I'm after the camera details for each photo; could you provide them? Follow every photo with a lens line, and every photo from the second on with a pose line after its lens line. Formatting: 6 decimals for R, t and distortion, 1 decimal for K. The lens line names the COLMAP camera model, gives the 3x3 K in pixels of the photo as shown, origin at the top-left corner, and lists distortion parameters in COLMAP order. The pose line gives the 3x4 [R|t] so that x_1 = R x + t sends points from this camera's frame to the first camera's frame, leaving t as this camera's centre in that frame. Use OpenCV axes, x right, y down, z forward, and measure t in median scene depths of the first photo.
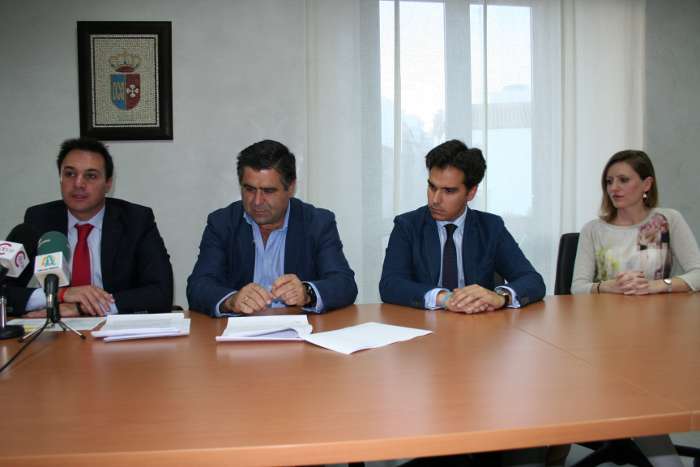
lens RADIAL K [[567.9, 0, 350.0], [0, 567.9, 233.5], [0, 0, 1]] dist [-0.095617, 0.007990]
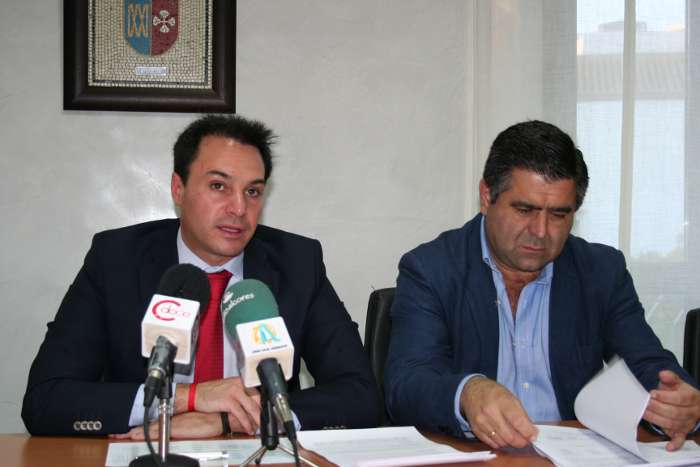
lens RADIAL K [[1069.0, 0, 350.0], [0, 1069.0, 233.5], [0, 0, 1]] dist [-0.000169, -0.035924]
pose [[0.998967, 0.014568, 0.043034, -0.344003], [-0.012306, 0.998552, -0.052376, 0.002984], [-0.043735, 0.051792, 0.997700, -0.050021]]
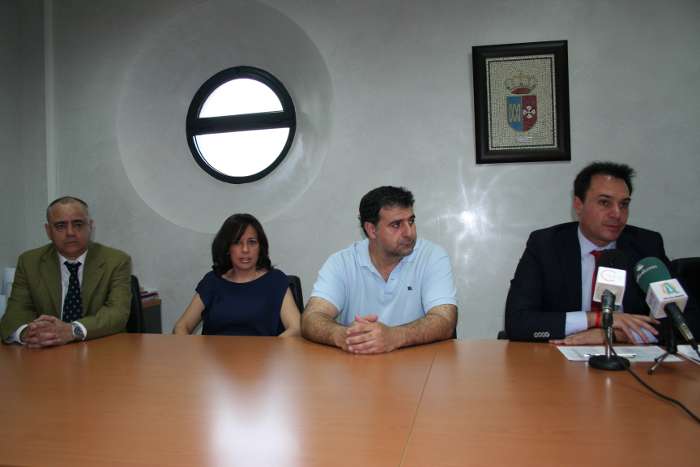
lens RADIAL K [[567.9, 0, 350.0], [0, 567.9, 233.5], [0, 0, 1]] dist [-0.095617, 0.007990]
pose [[0.947513, -0.013231, -0.319442, -0.515631], [0.001912, 0.999360, -0.035723, -0.008138], [0.319710, 0.033238, 0.946932, -0.050711]]
